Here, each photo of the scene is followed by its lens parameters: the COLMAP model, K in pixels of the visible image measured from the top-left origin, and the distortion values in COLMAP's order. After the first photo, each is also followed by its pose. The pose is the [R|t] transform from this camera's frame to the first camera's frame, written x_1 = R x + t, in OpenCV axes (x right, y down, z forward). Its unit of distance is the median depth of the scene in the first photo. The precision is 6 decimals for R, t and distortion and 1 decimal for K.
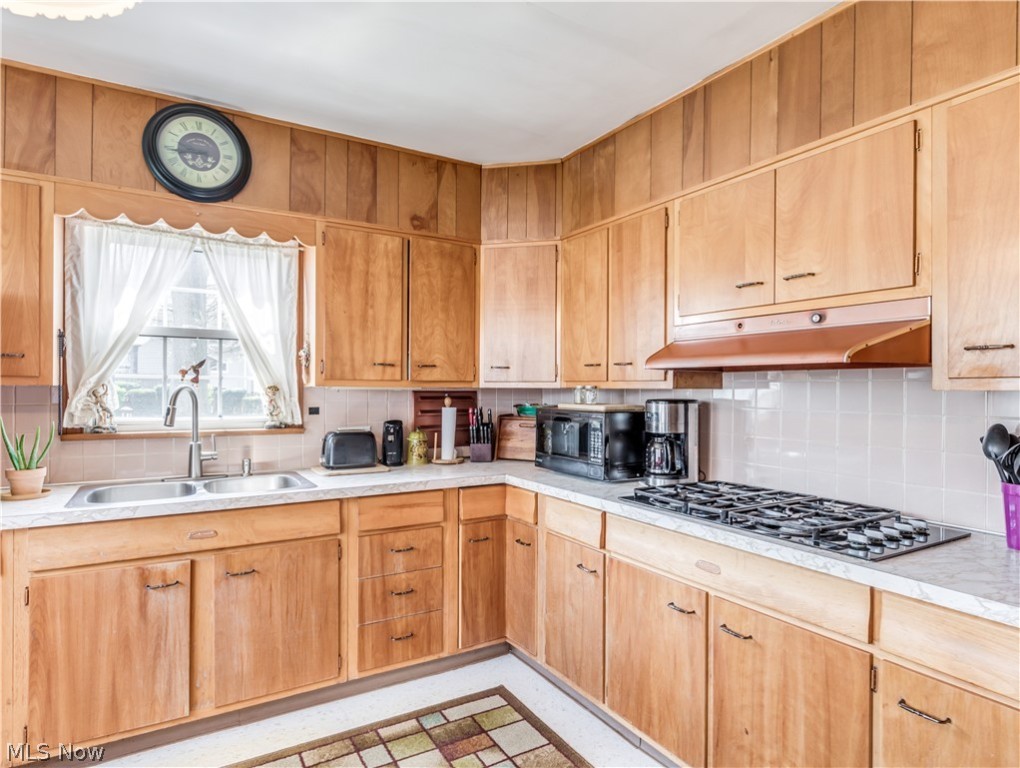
lens RADIAL K [[586.7, 0, 514.7], [0, 586.7, 389.0], [0, 0, 1]] dist [-0.003120, -0.000424]
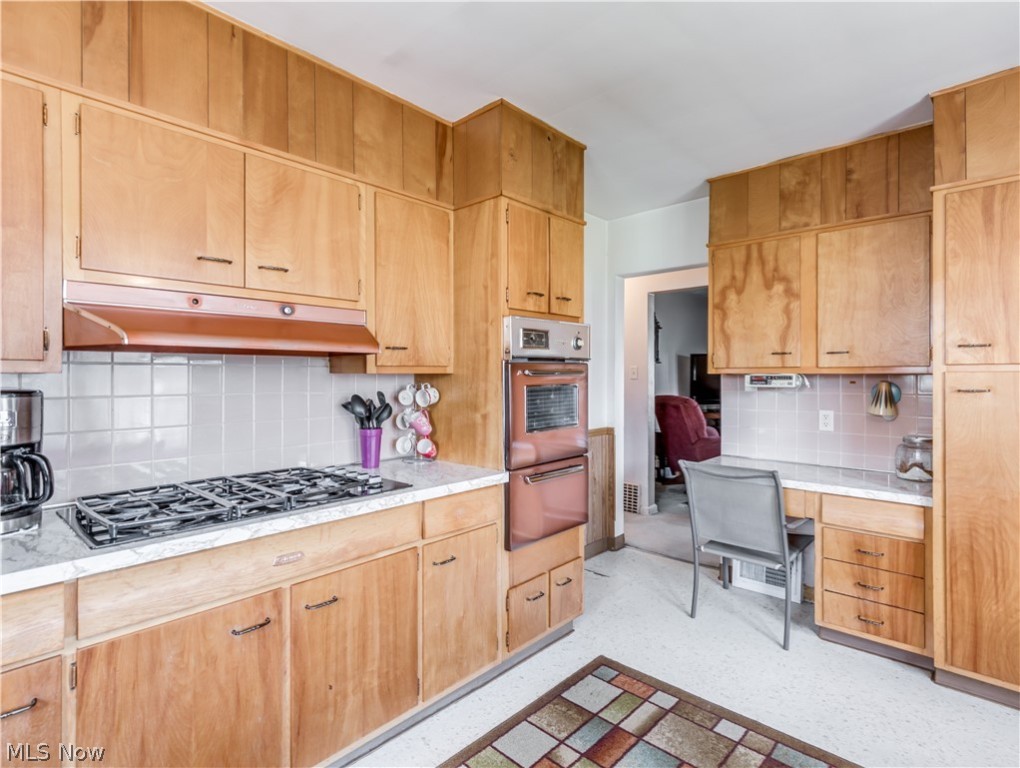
lens RADIAL K [[522.1, 0, 511.8], [0, 522.1, 374.7], [0, 0, 1]] dist [0.001892, -0.000260]
pose [[-0.277506, -0.003657, 0.960717, -0.563500], [0.000045, 0.999993, 0.003820, -0.000089], [-0.960724, 0.001103, -0.277503, 0.845262]]
